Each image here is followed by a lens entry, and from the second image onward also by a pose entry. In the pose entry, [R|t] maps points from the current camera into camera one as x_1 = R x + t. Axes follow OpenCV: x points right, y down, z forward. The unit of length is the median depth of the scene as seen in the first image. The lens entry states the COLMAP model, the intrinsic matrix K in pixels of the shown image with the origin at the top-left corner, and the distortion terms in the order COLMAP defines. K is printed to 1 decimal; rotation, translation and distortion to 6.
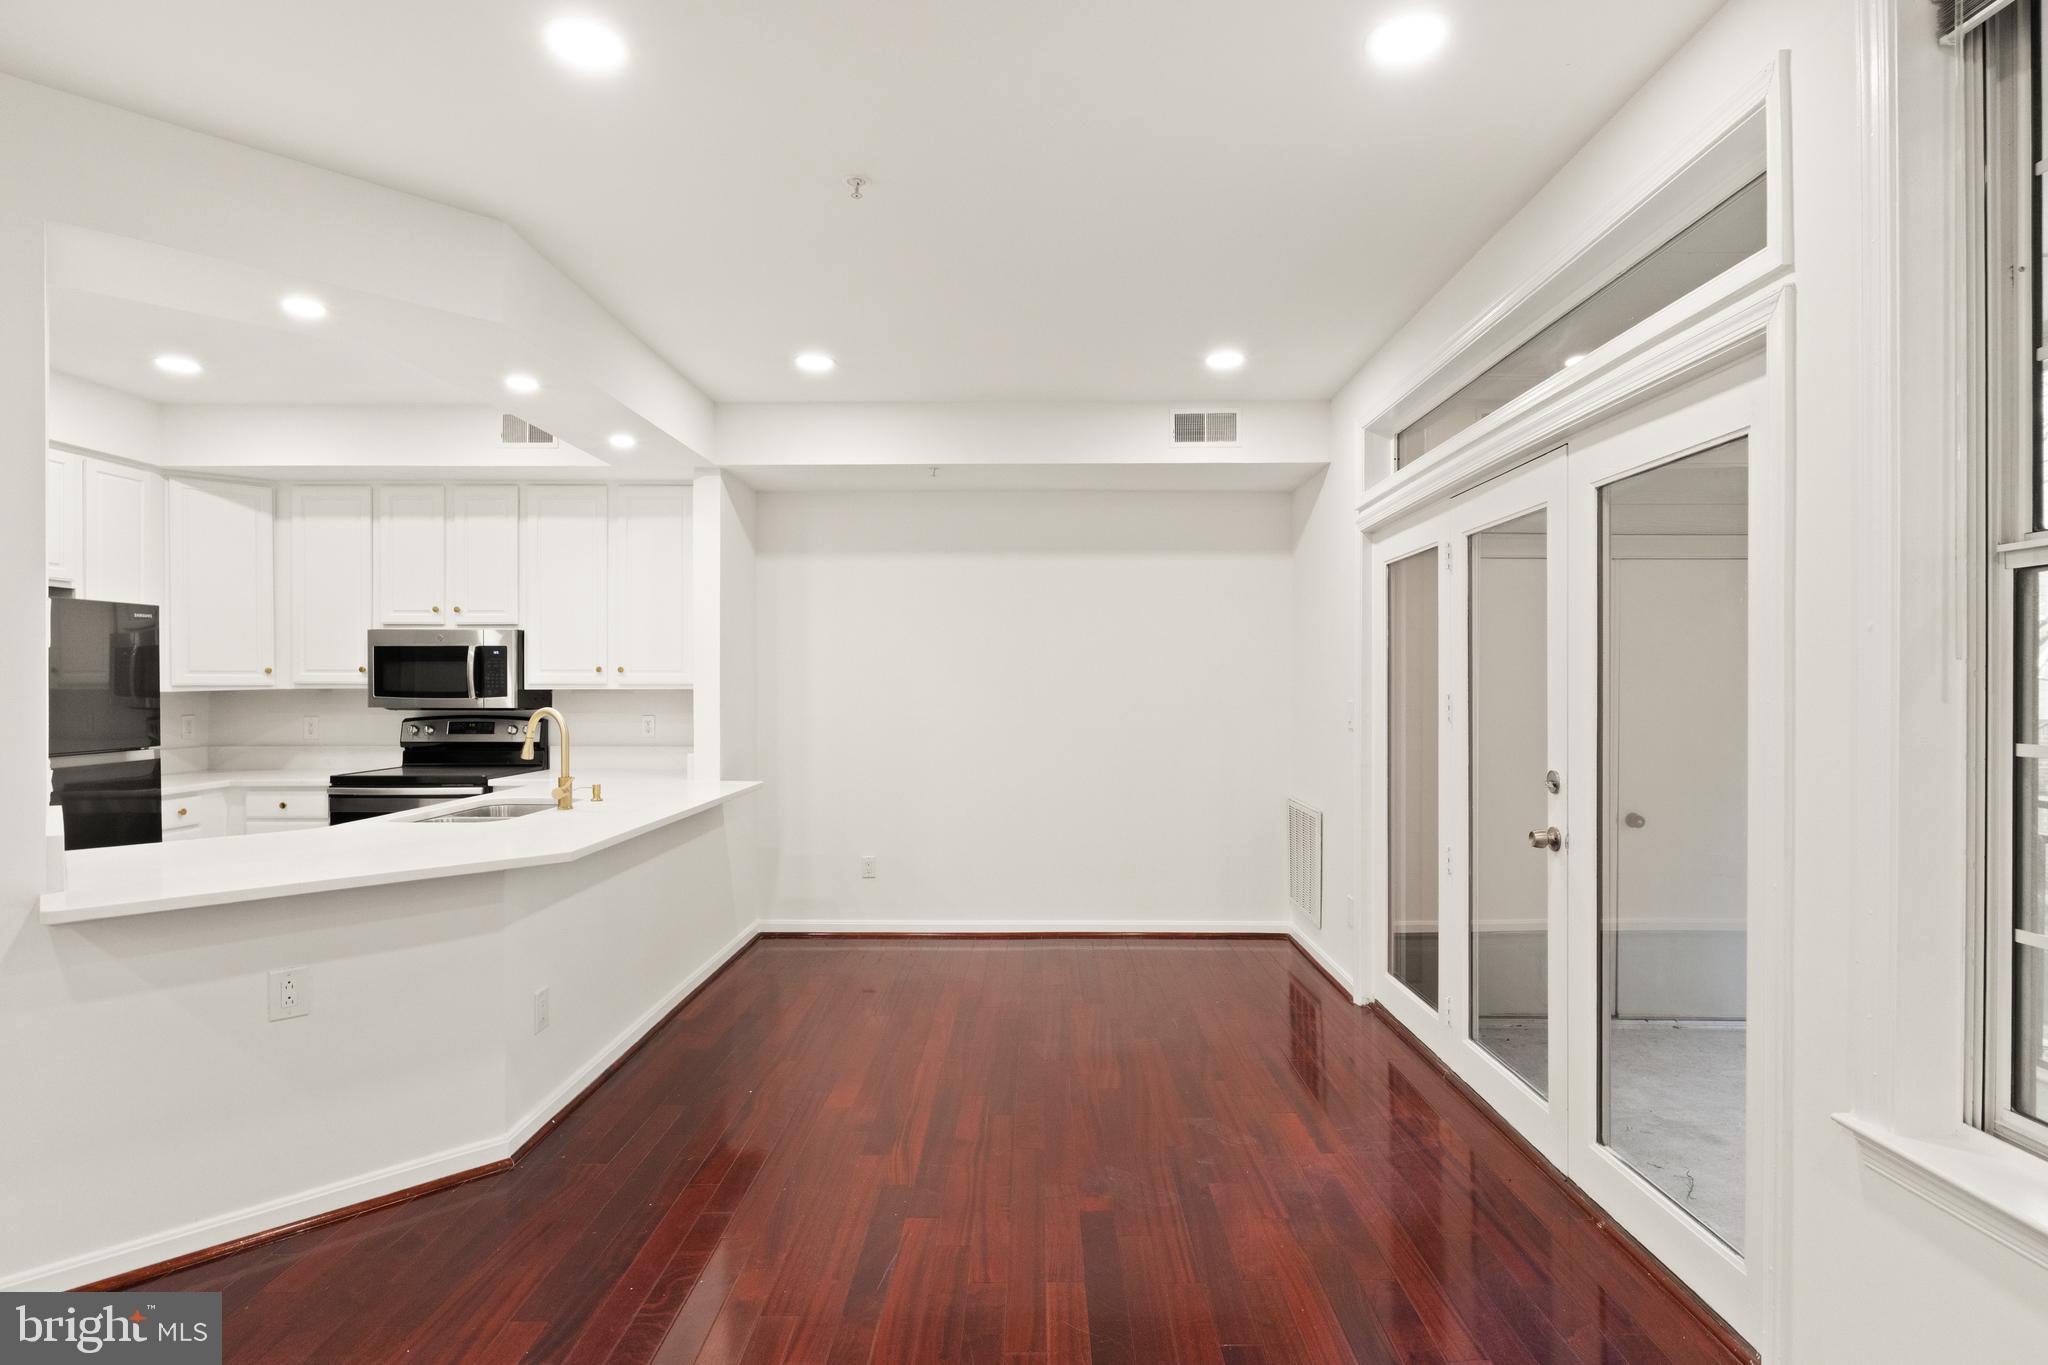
lens RADIAL K [[1004.8, 0, 1032.8], [0, 1004.8, 690.7], [0, 0, 1]] dist [-0.003860, -0.000925]
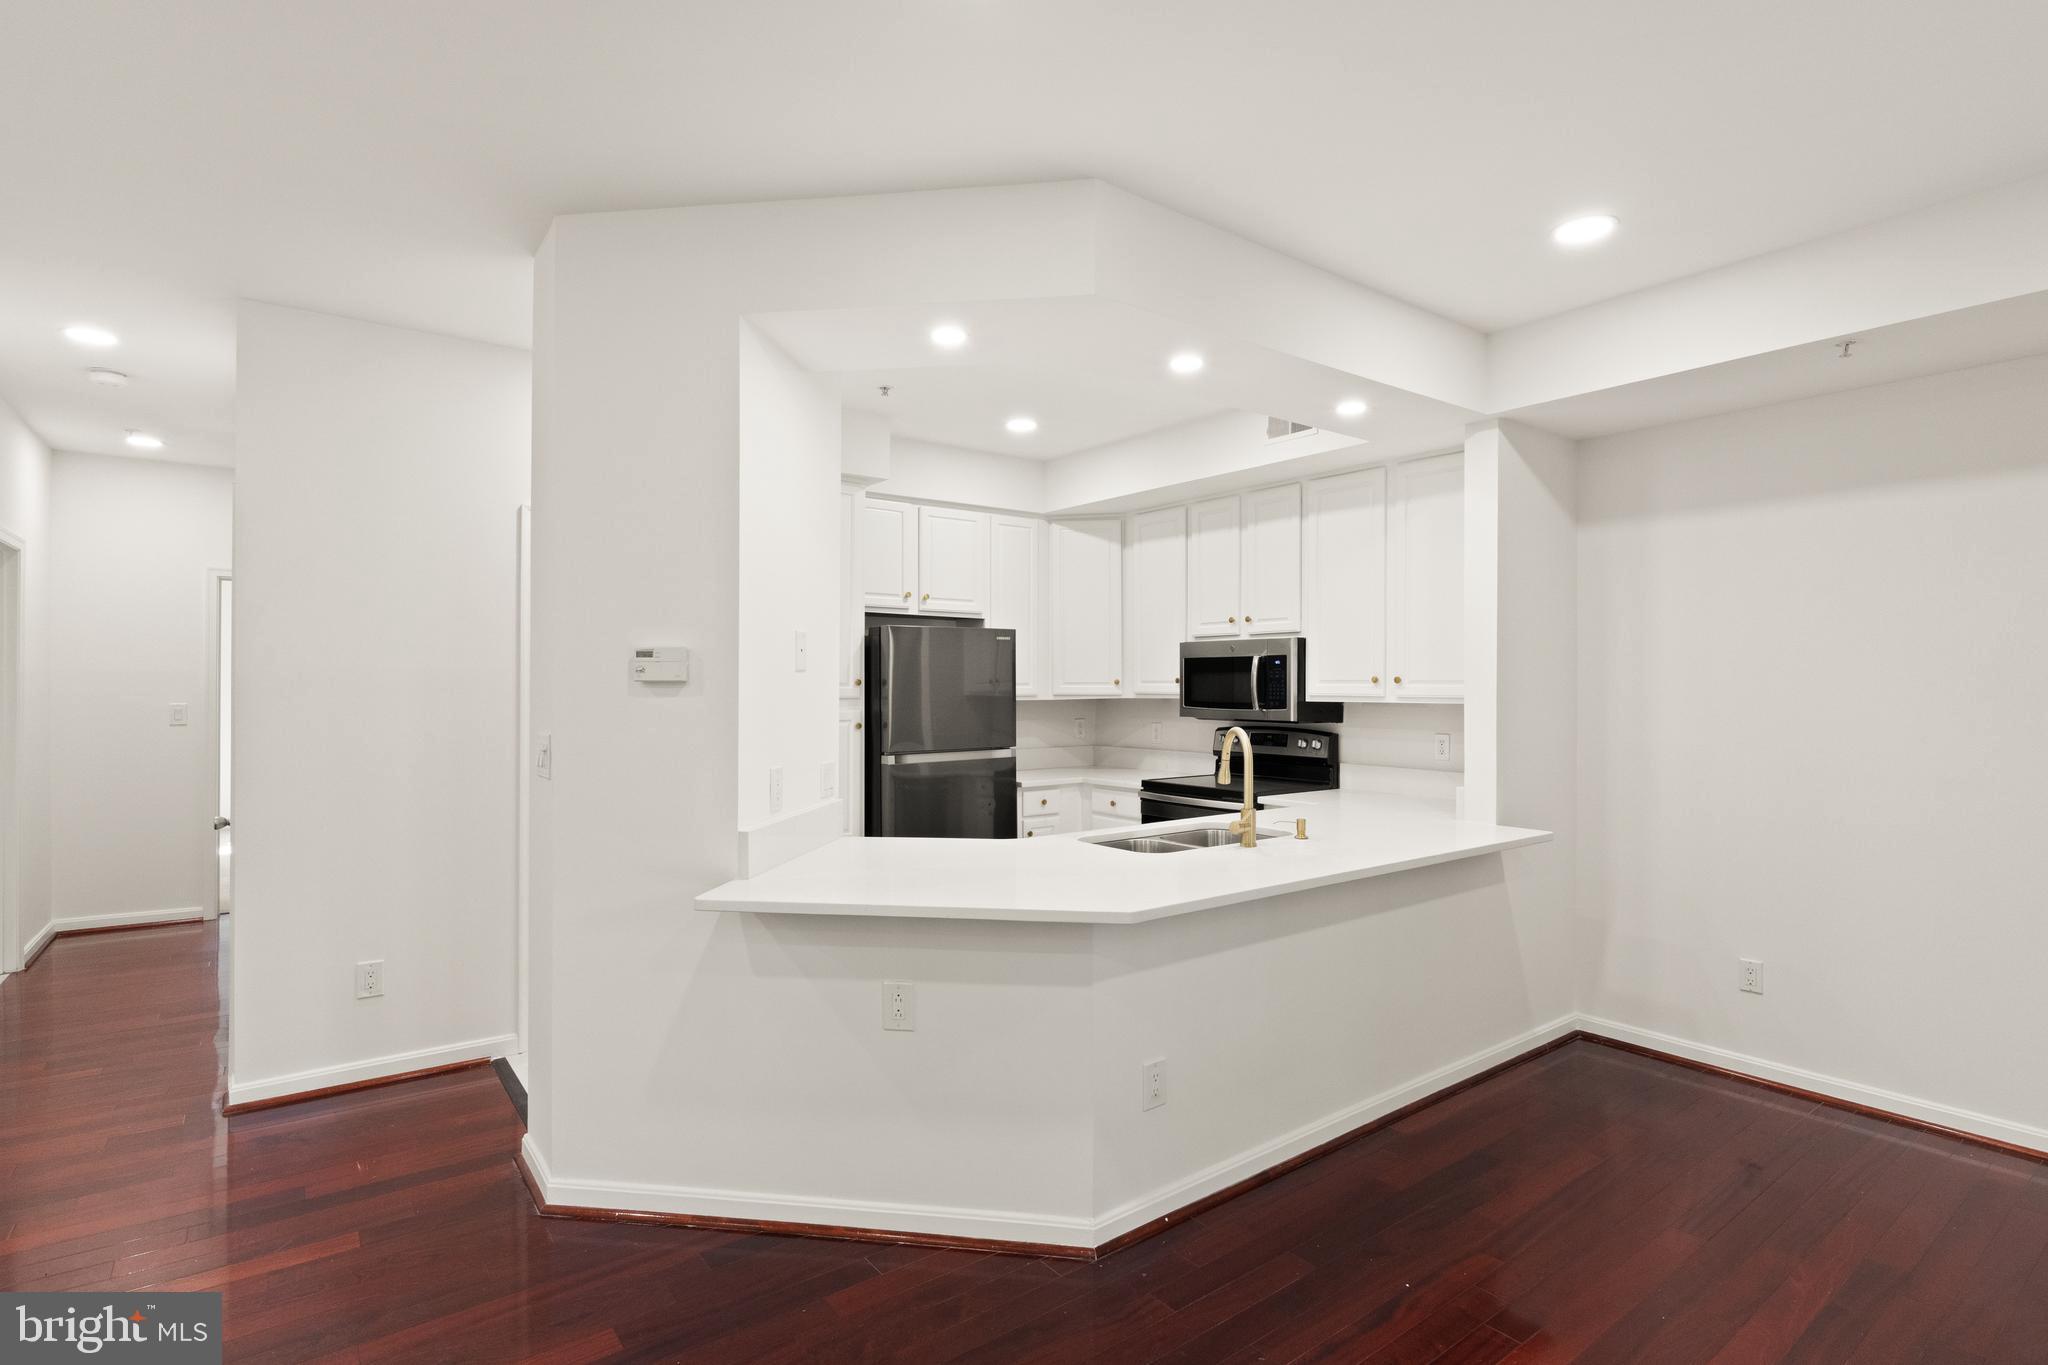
lens RADIAL K [[1000.7, 0, 1034.0], [0, 1000.7, 685.6], [0, 0, 1]] dist [-0.003218, -0.000266]
pose [[0.608525, 0.000833, -0.793534, 0.076358], [-0.006018, 0.999976, -0.003565, -0.011354], [0.793512, 0.006945, 0.608515, 0.243011]]
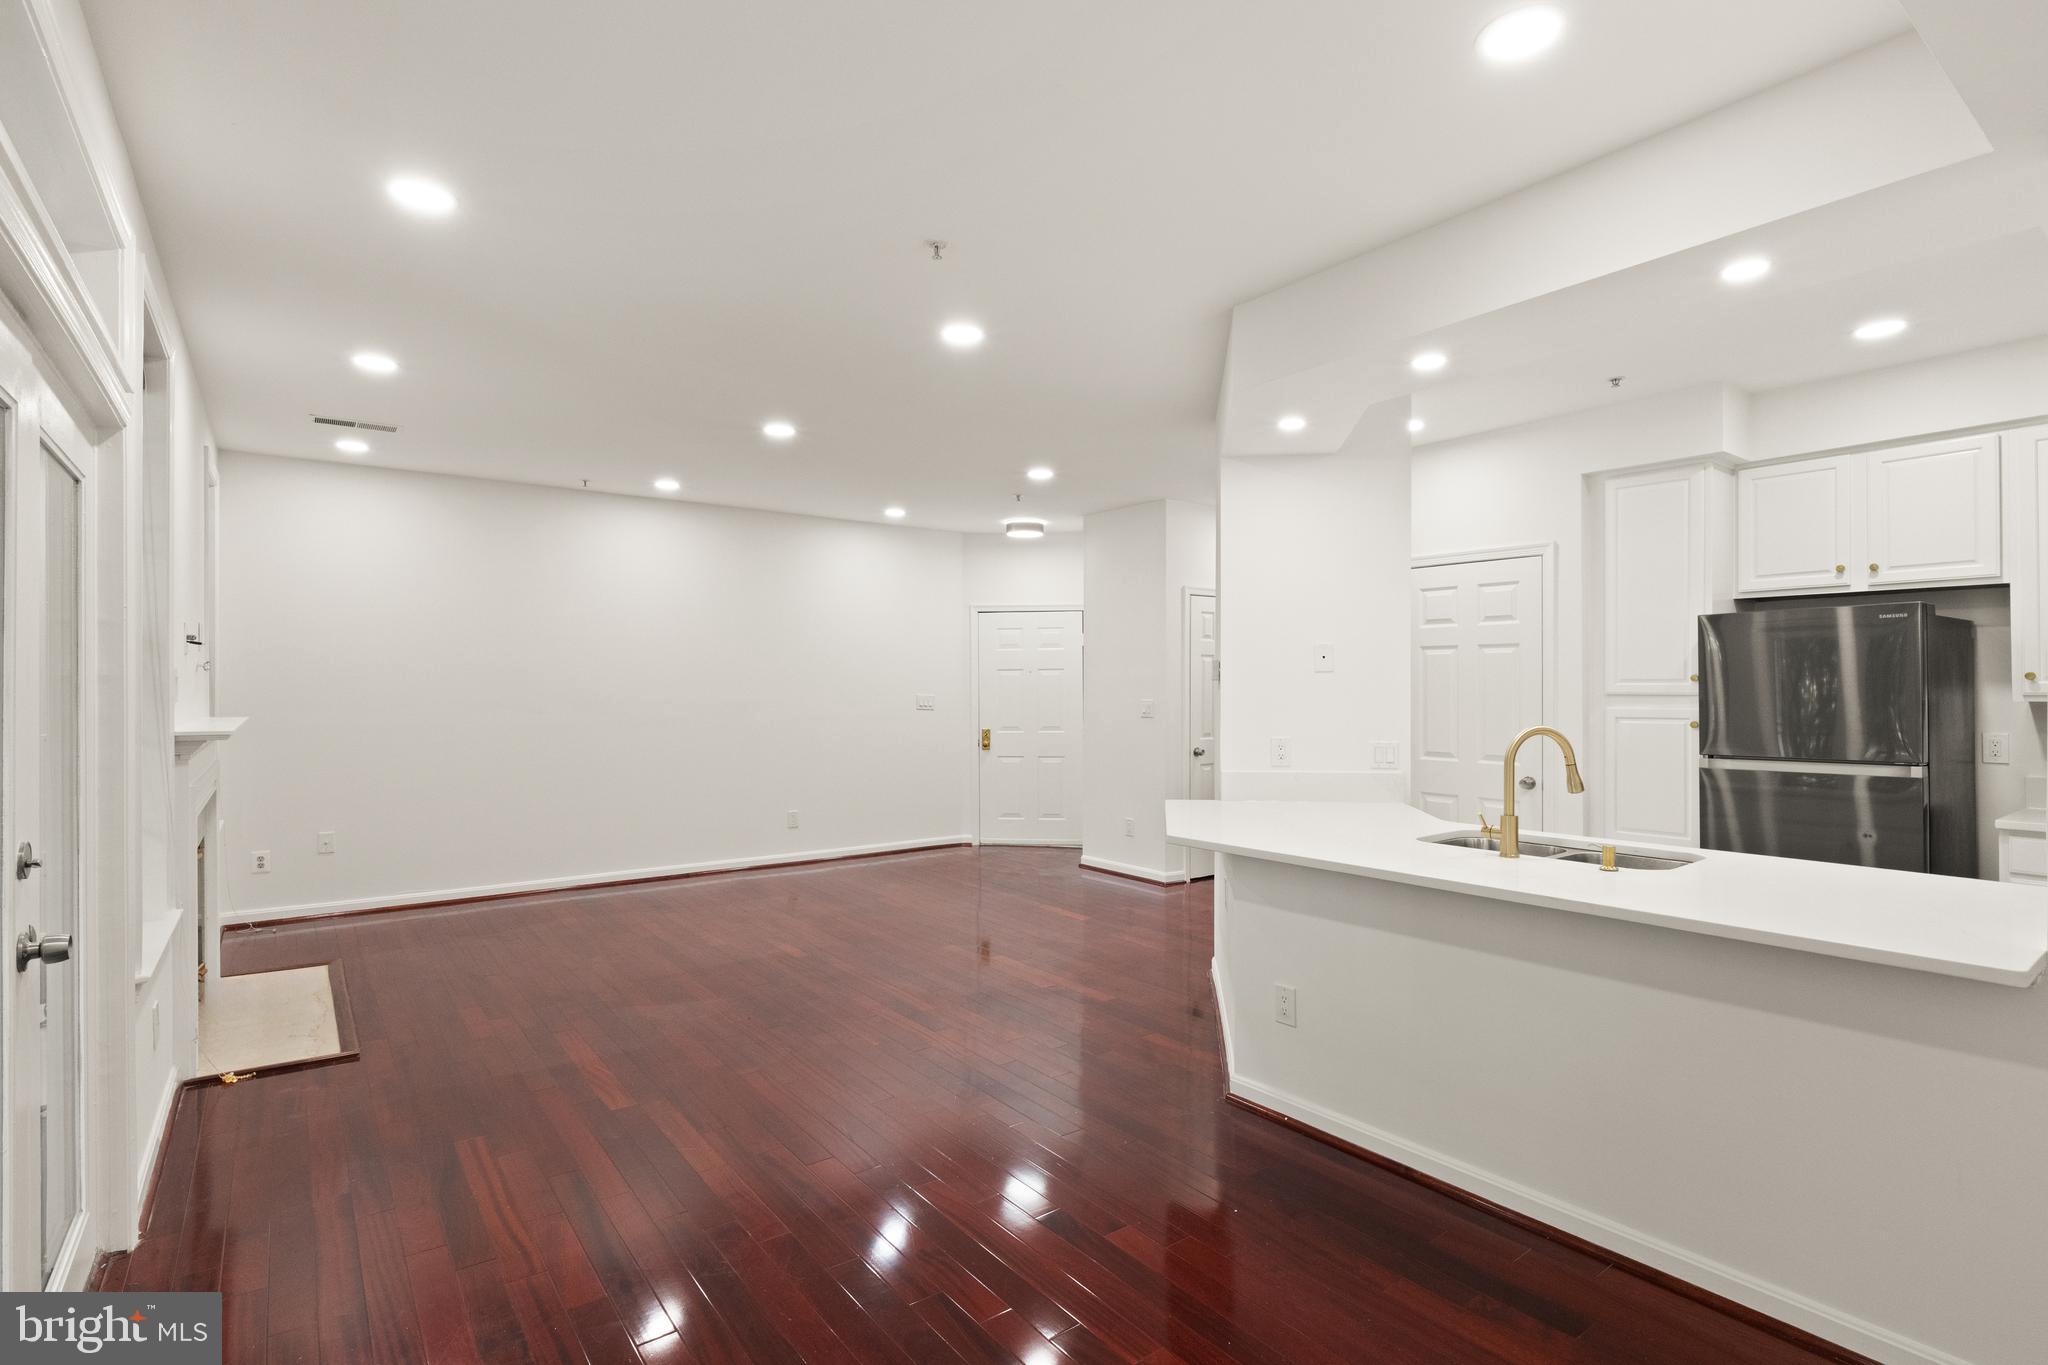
lens RADIAL K [[973.4, 0, 1029.7], [0, 973.4, 687.1], [0, 0, 1]] dist [-0.002693, -0.000830]
pose [[-0.797126, 0.001209, -0.603811, 0.206888], [-0.000336, 0.999997, 0.002446, -0.010606], [0.603812, 0.002153, -0.797124, 1.011215]]
